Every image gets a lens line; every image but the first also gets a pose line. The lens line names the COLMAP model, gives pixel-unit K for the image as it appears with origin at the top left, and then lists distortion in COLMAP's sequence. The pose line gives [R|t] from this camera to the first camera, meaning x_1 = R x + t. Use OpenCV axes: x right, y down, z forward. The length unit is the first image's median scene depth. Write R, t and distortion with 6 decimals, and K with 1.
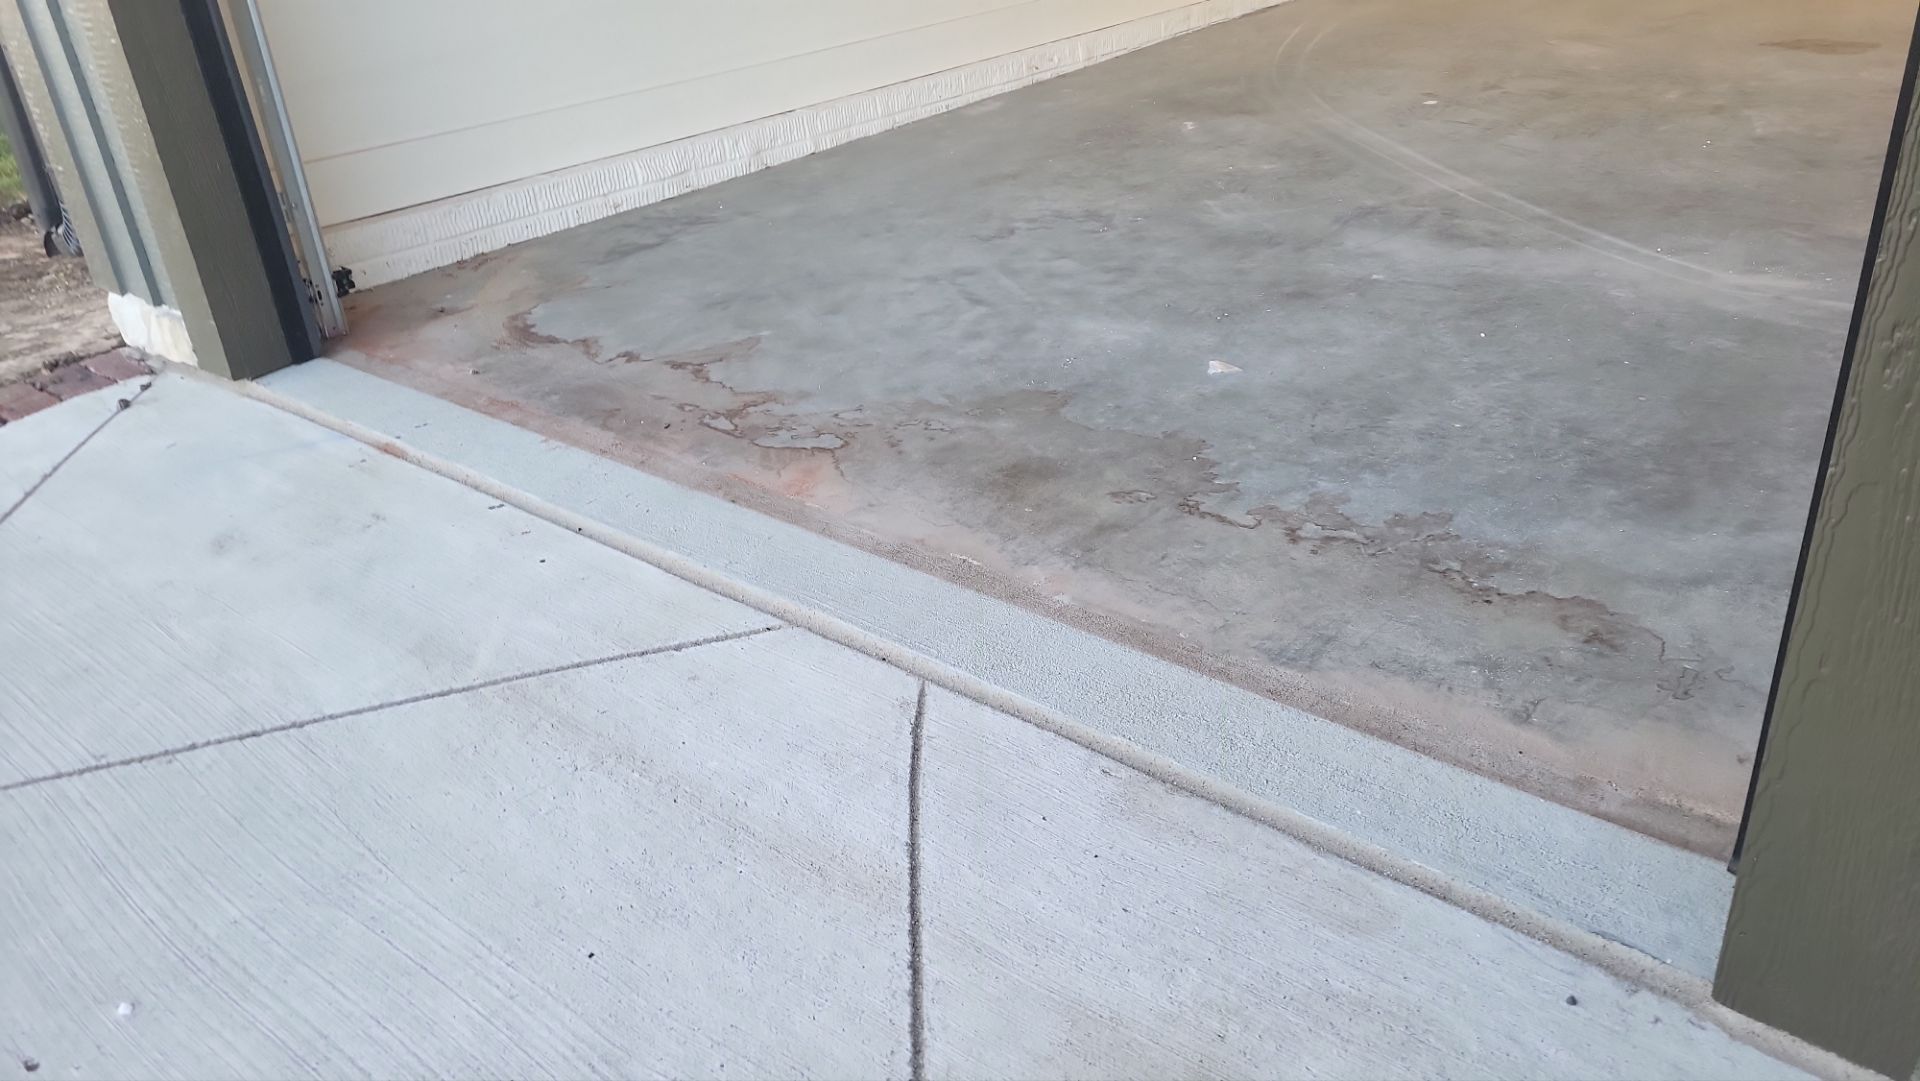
lens RADIAL K [[1439.2, 0, 960.0], [0, 1439.2, 540.5], [0, 0, 1]] dist [0.068989, -0.053300]
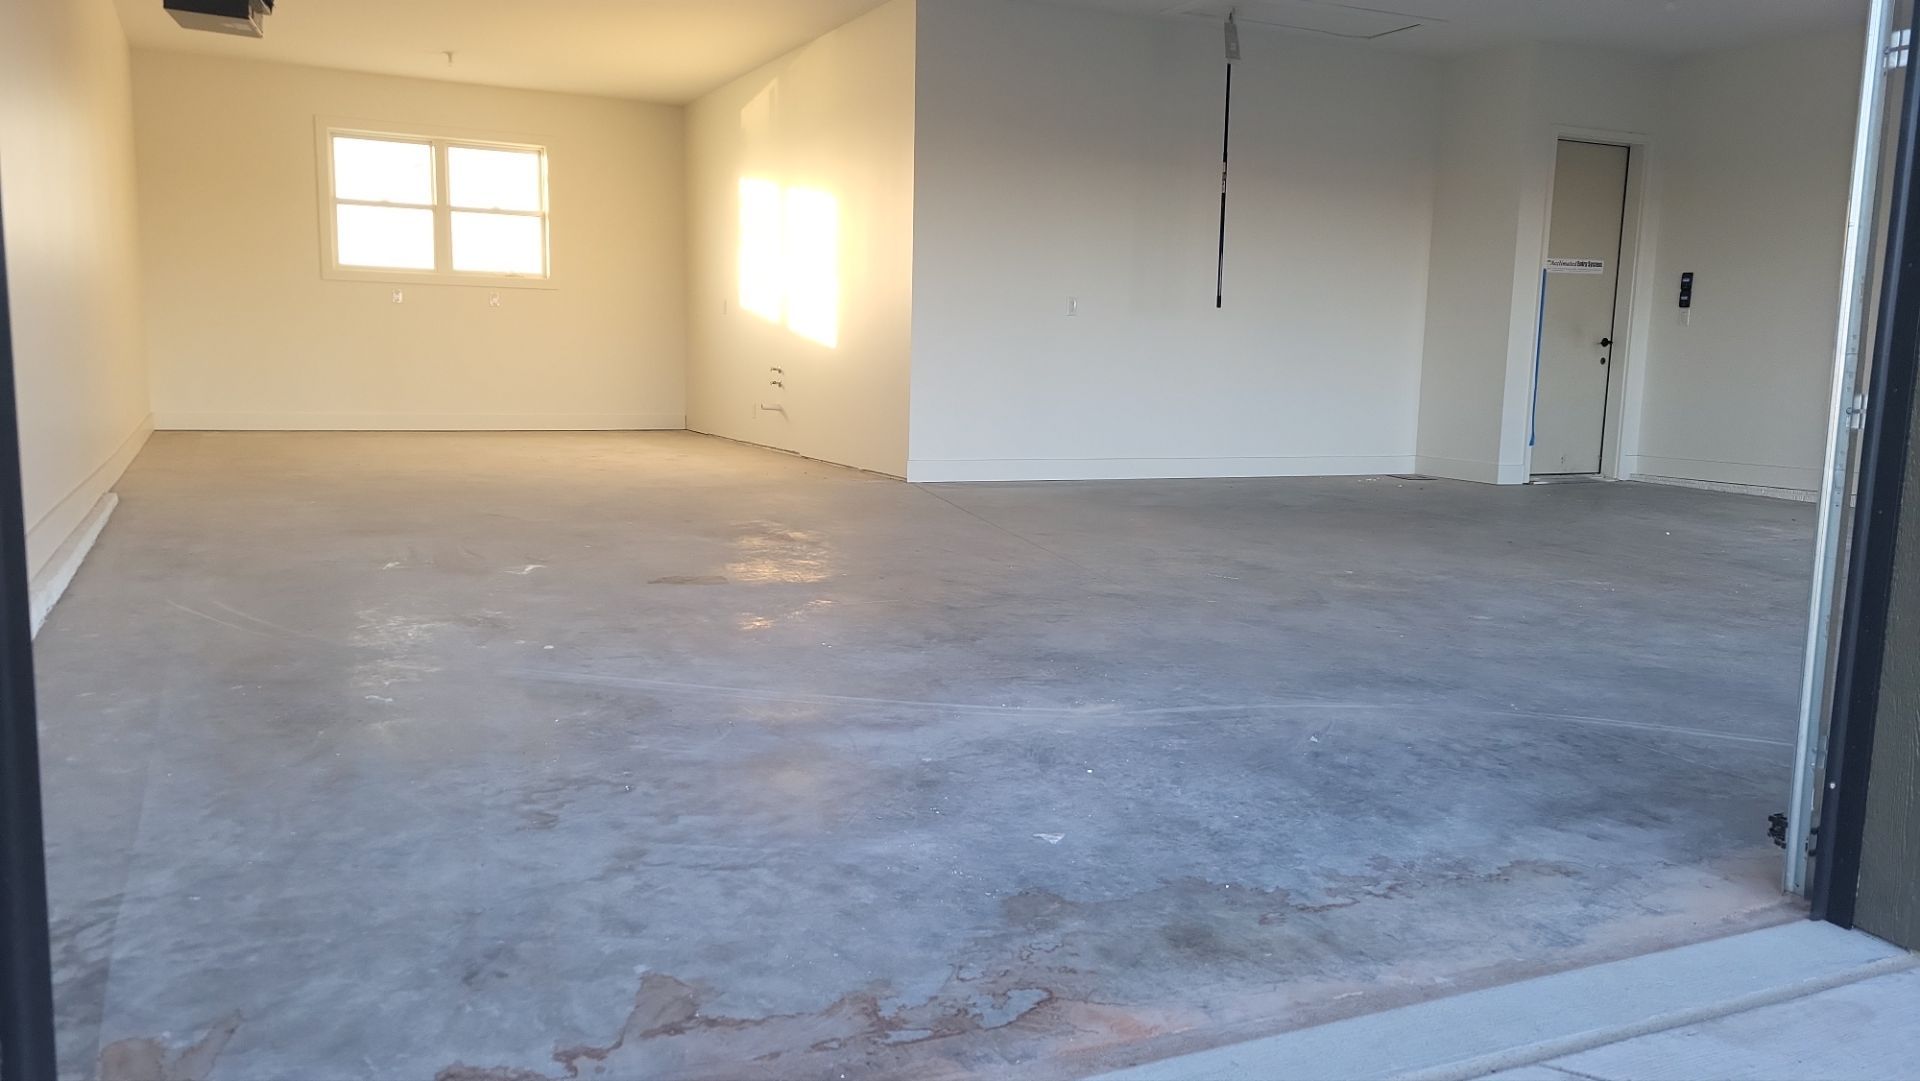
lens RADIAL K [[1439.2, 0, 960.0], [0, 1439.2, 540.5], [0, 0, 1]] dist [0.068989, -0.053300]
pose [[0.391184, -0.040946, 0.919401, -1.017174], [0.376884, 0.918526, -0.119448, -0.259517], [-0.839603, 0.393234, 0.374745, 0.625983]]
